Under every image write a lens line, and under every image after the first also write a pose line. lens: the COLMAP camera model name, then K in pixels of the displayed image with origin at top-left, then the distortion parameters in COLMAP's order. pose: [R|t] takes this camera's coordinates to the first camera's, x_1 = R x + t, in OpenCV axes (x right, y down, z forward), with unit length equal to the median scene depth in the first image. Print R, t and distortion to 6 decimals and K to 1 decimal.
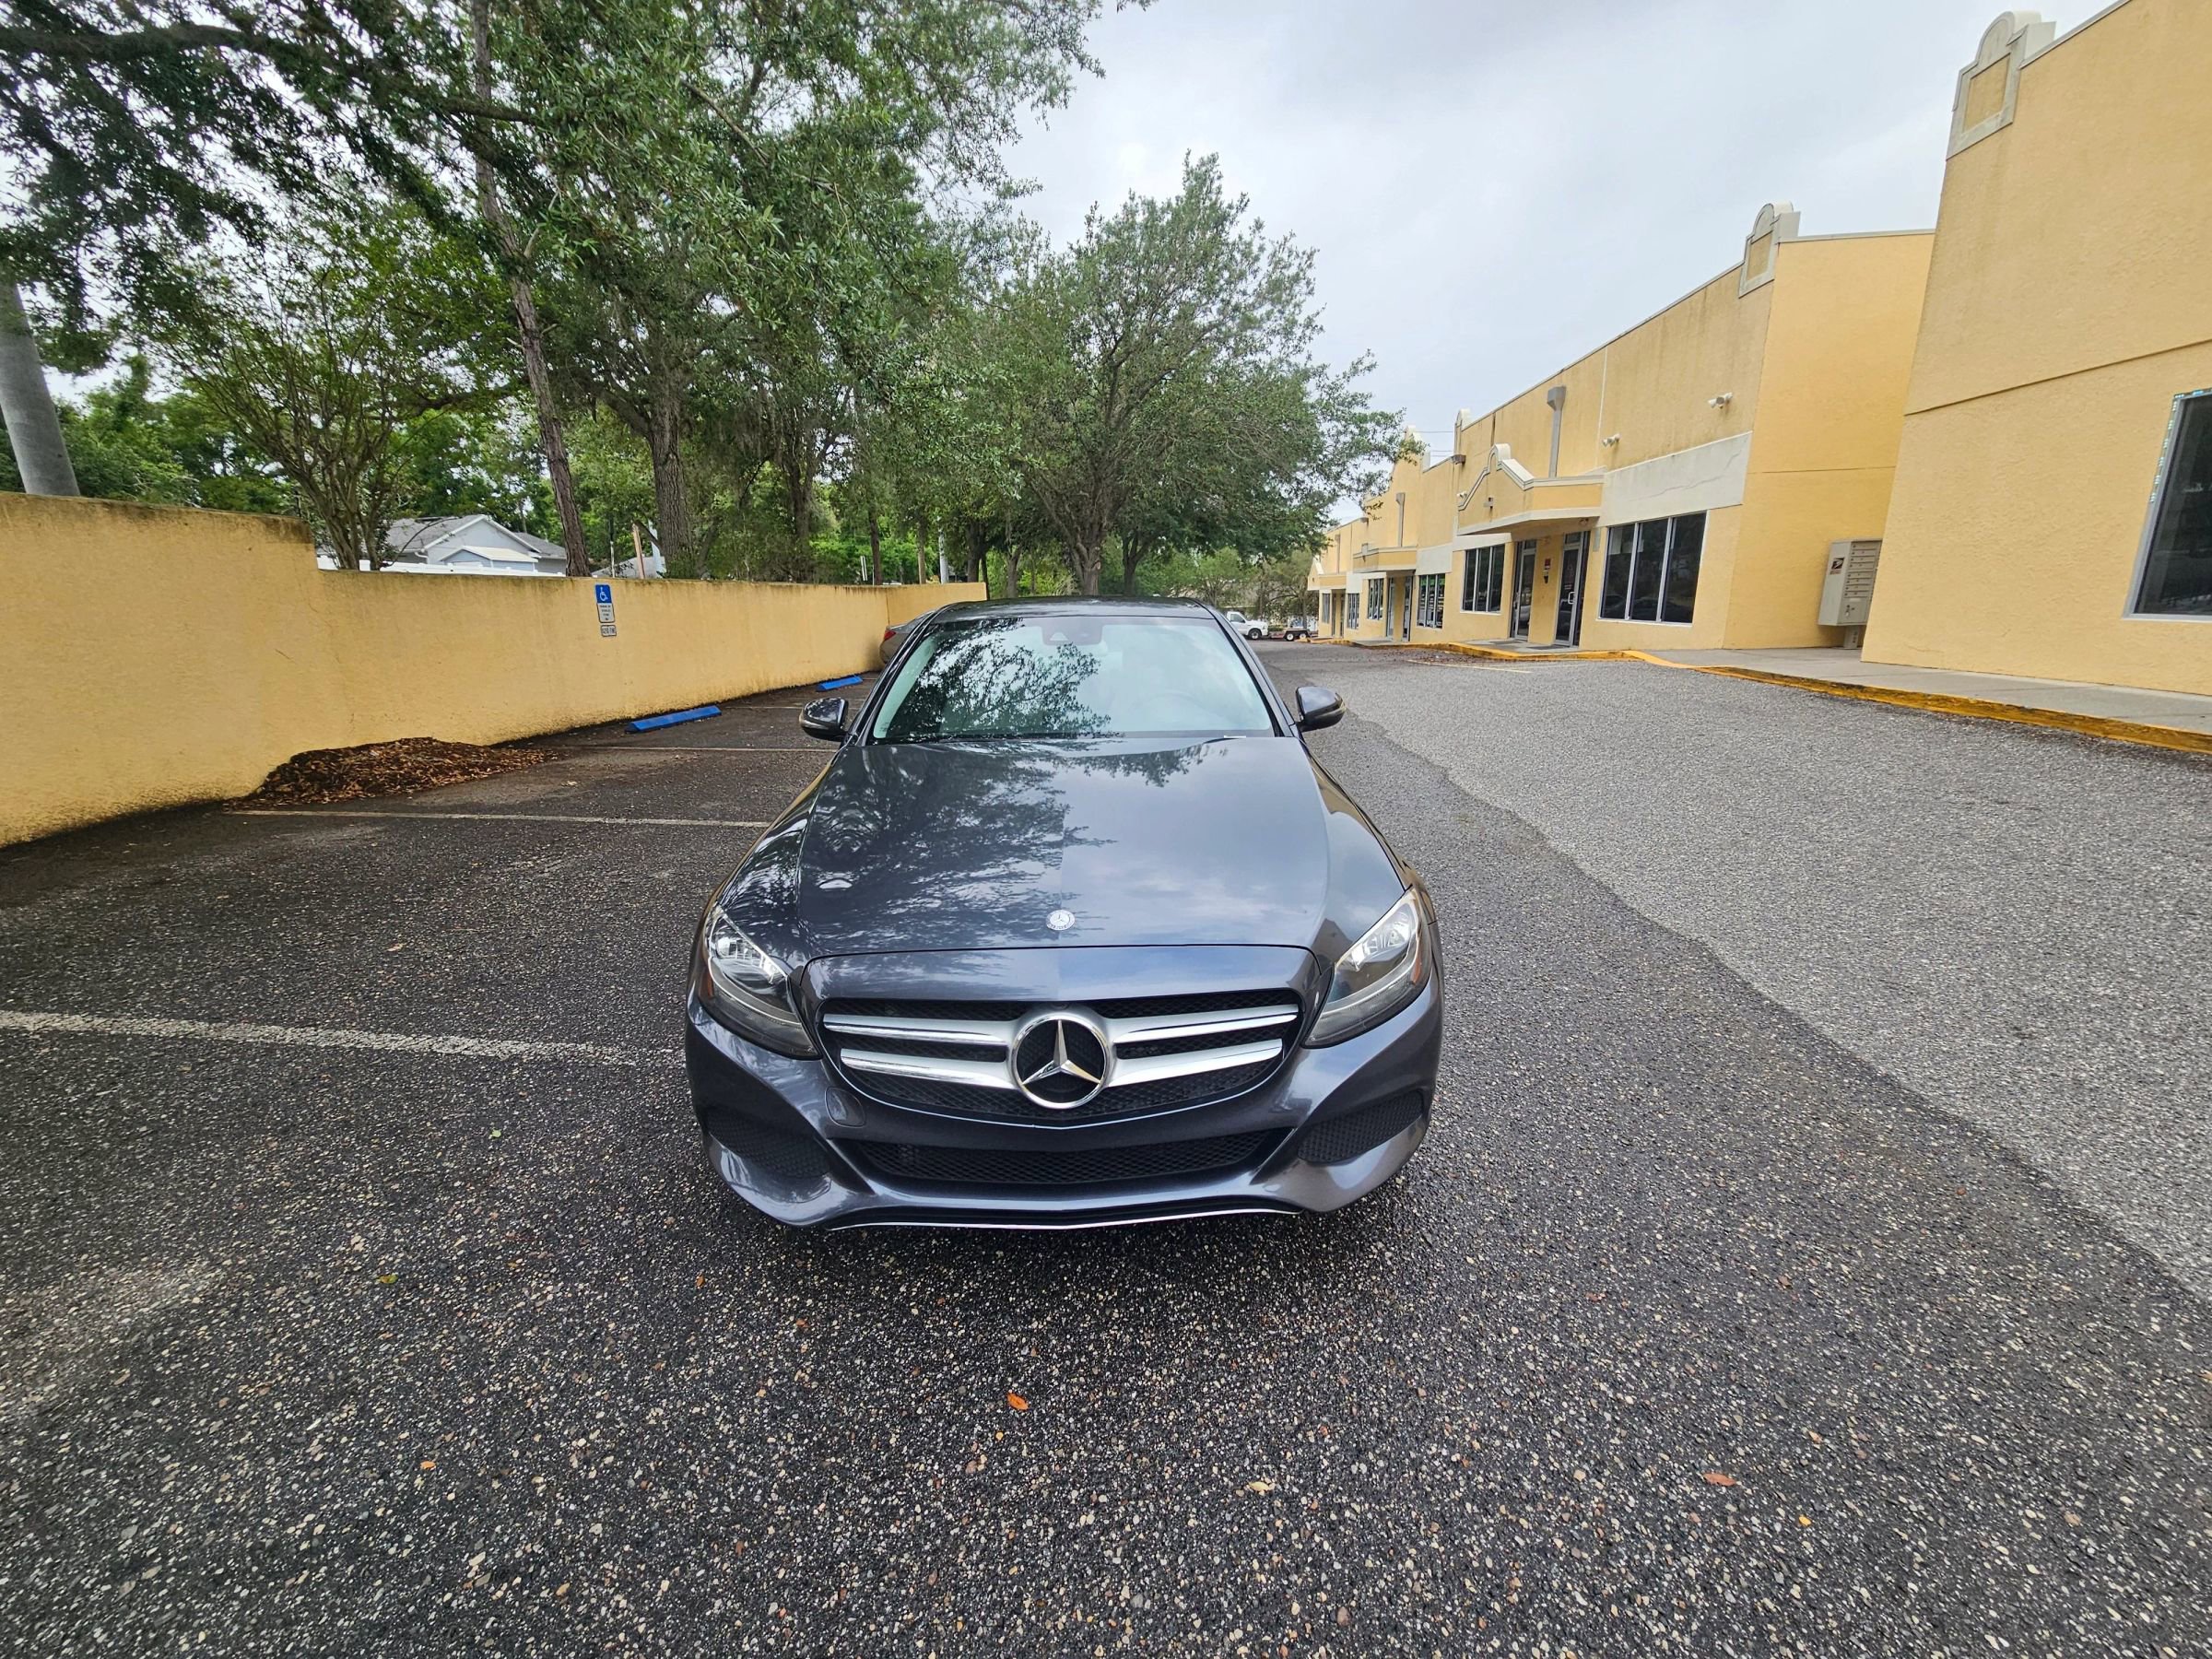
lens RADIAL K [[903.4, 0, 1095.9], [0, 903.4, 846.2], [0, 0, 1]] dist [-0.002555, -0.000508]
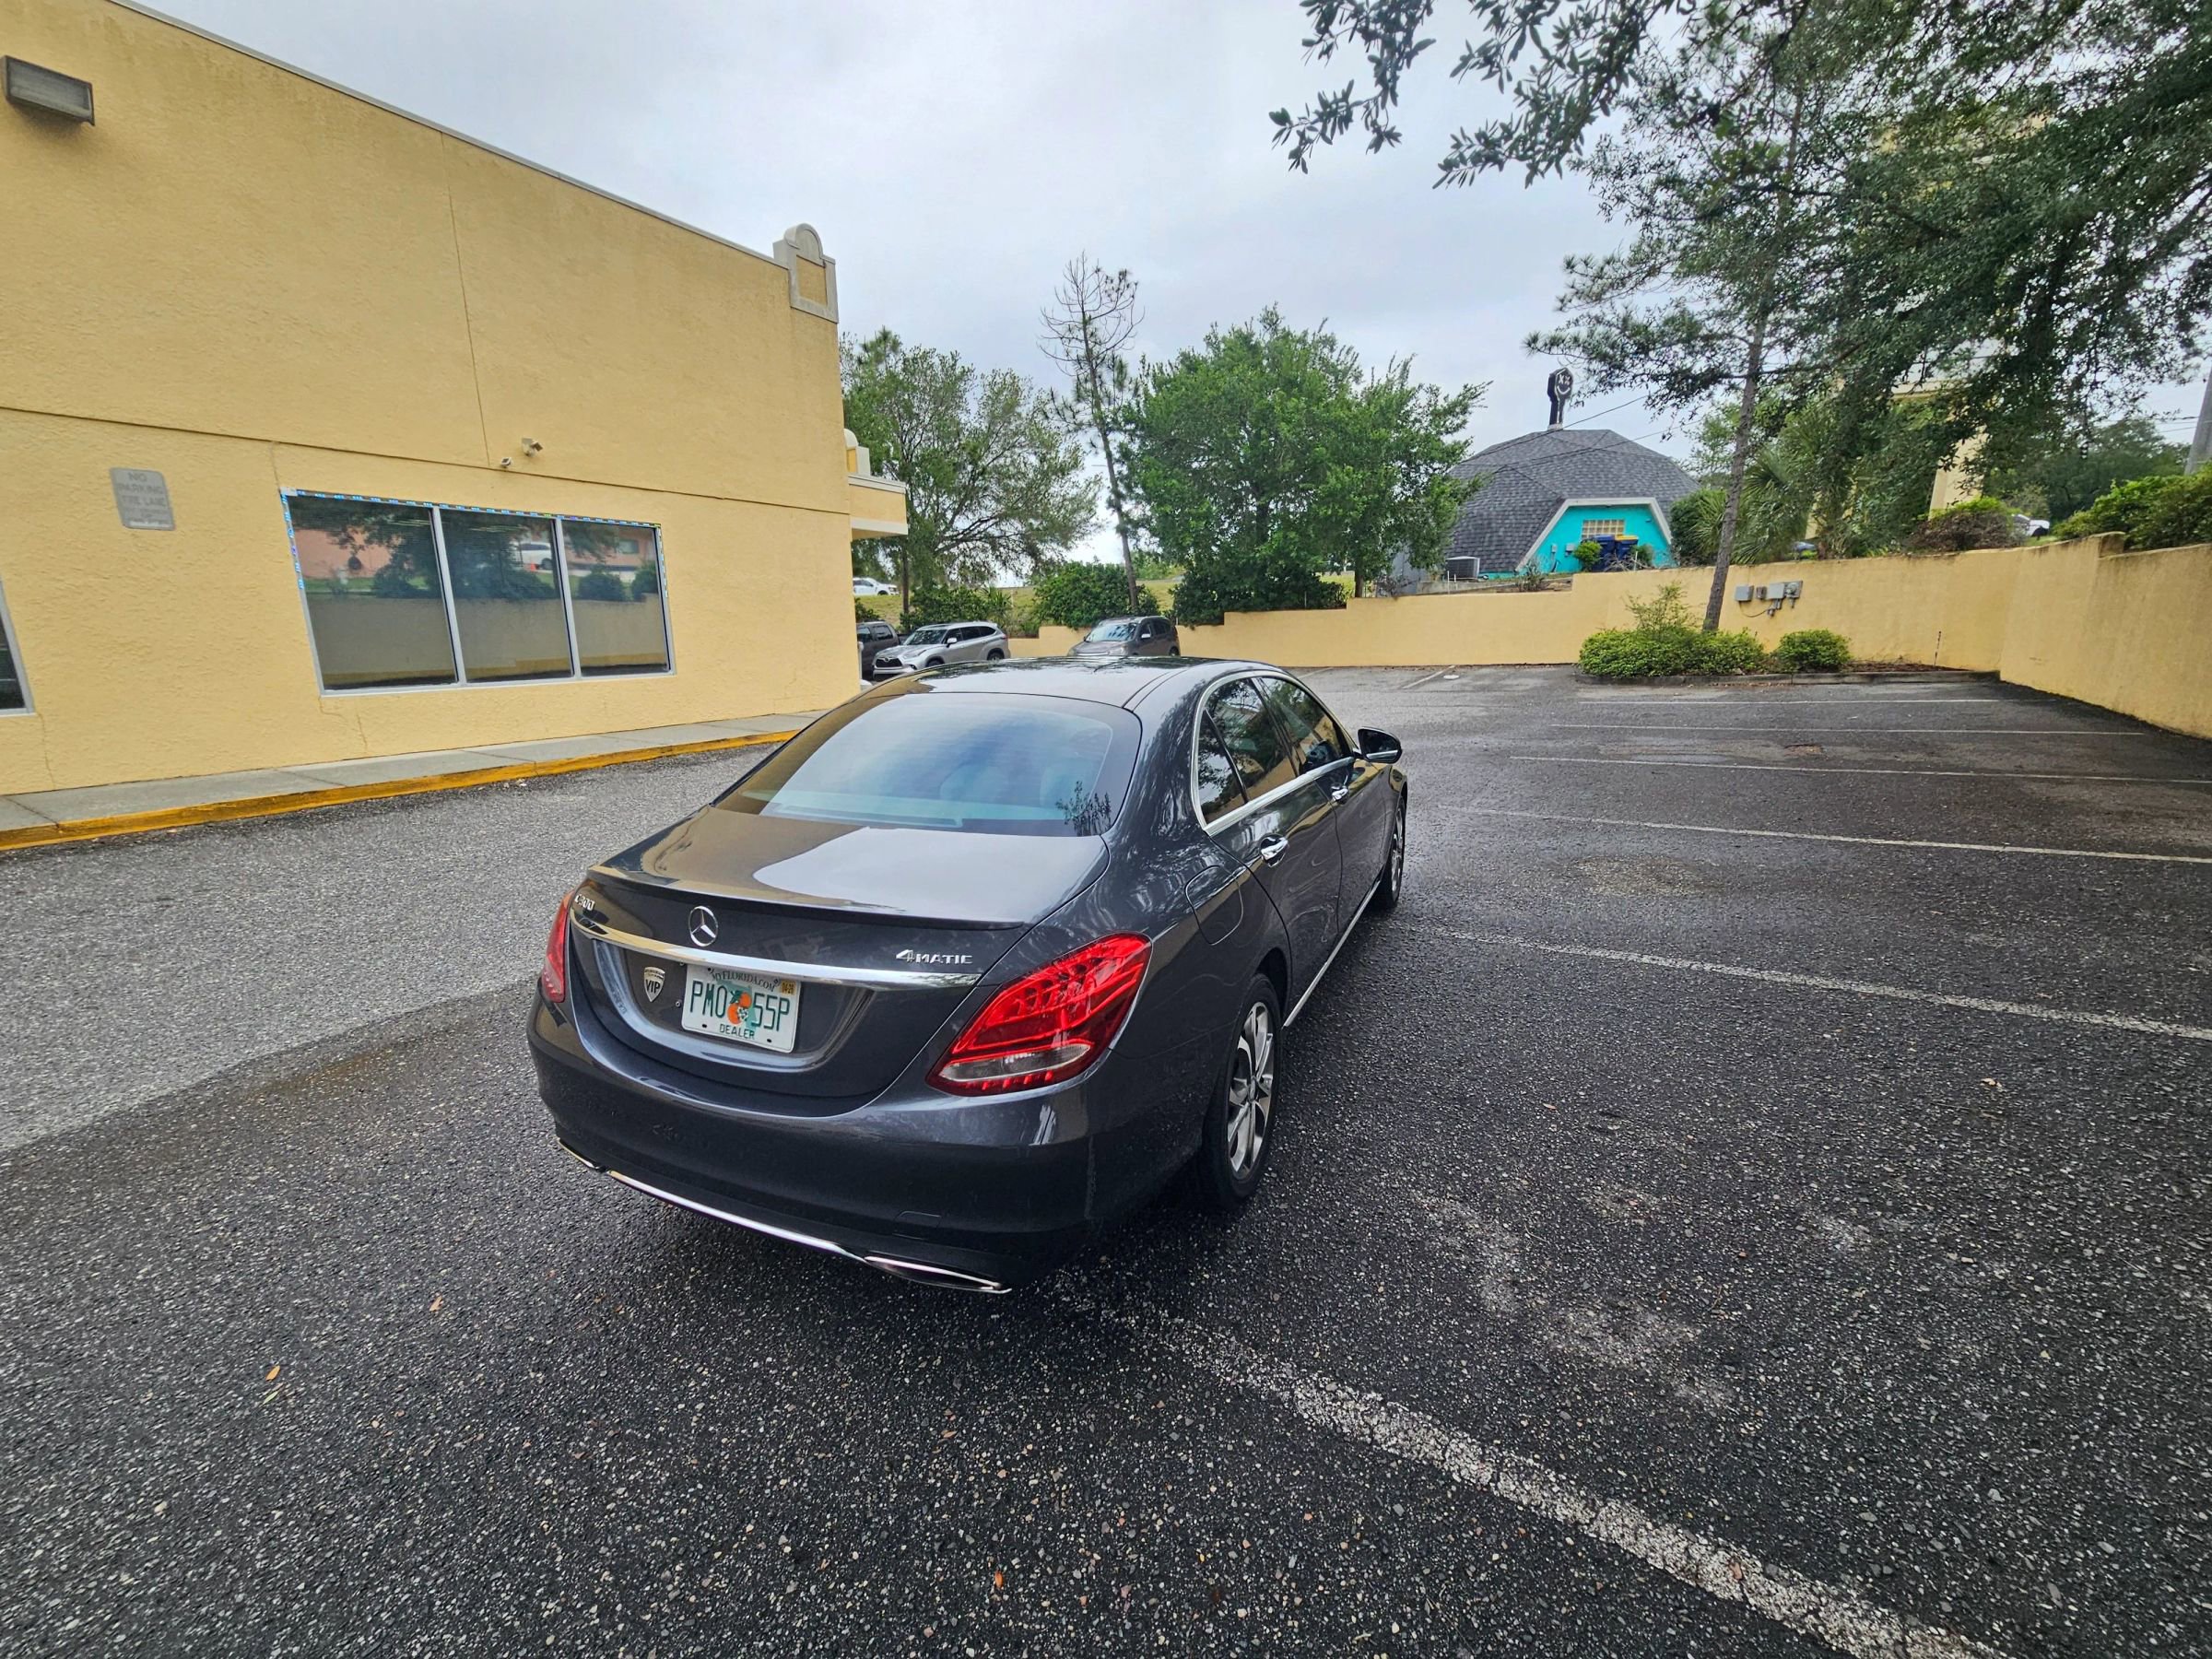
lens RADIAL K [[903.4, 0, 1111.4], [0, 903.4, 845.2], [0, 0, 1]] dist [-0.002555, -0.000508]
pose [[-0.904728, -0.061589, 0.421515, -0.128977], [0.148685, 0.881610, 0.447948, -0.160370], [-0.399200, 0.467944, -0.788459, 0.561841]]
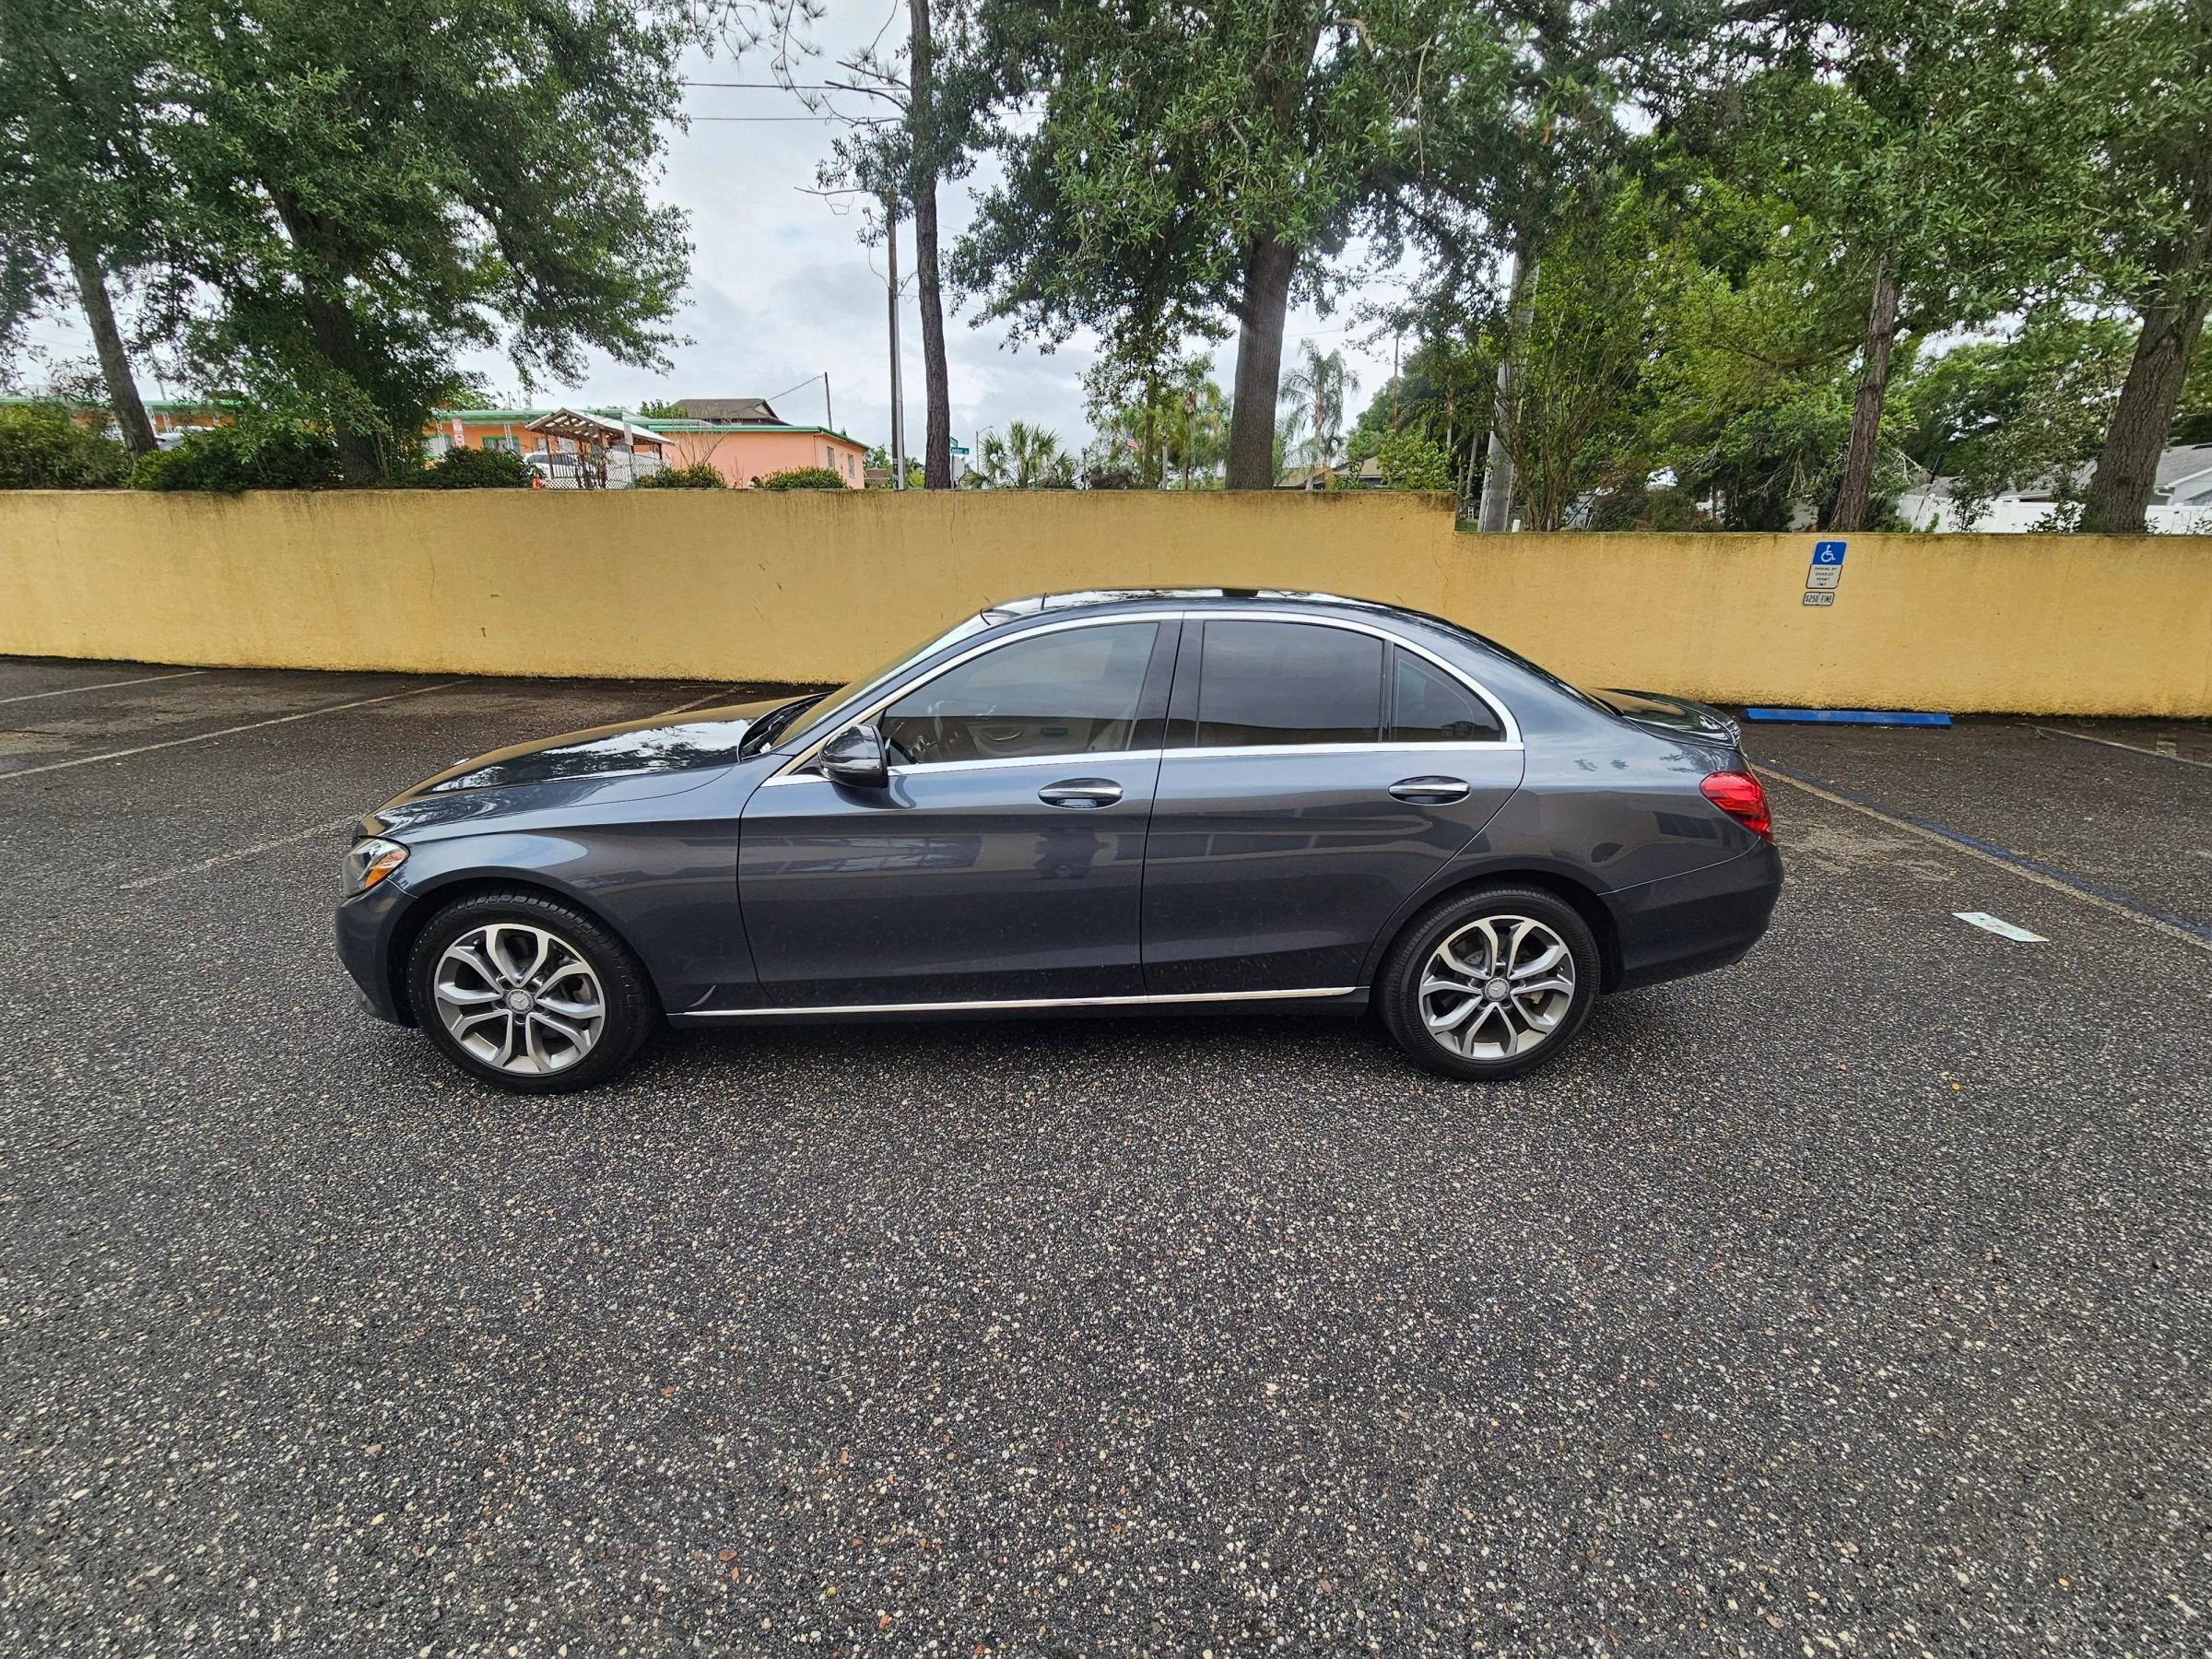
lens RADIAL K [[903.4, 0, 1109.8], [0, 903.4, 840.7], [0, 0, 1]] dist [-0.002555, -0.000508]
pose [[0.023683, 0.317287, -0.948034, 0.251538], [-0.269157, 0.915308, 0.299610, -0.093439], [0.962805, 0.248074, 0.107077, 0.294317]]
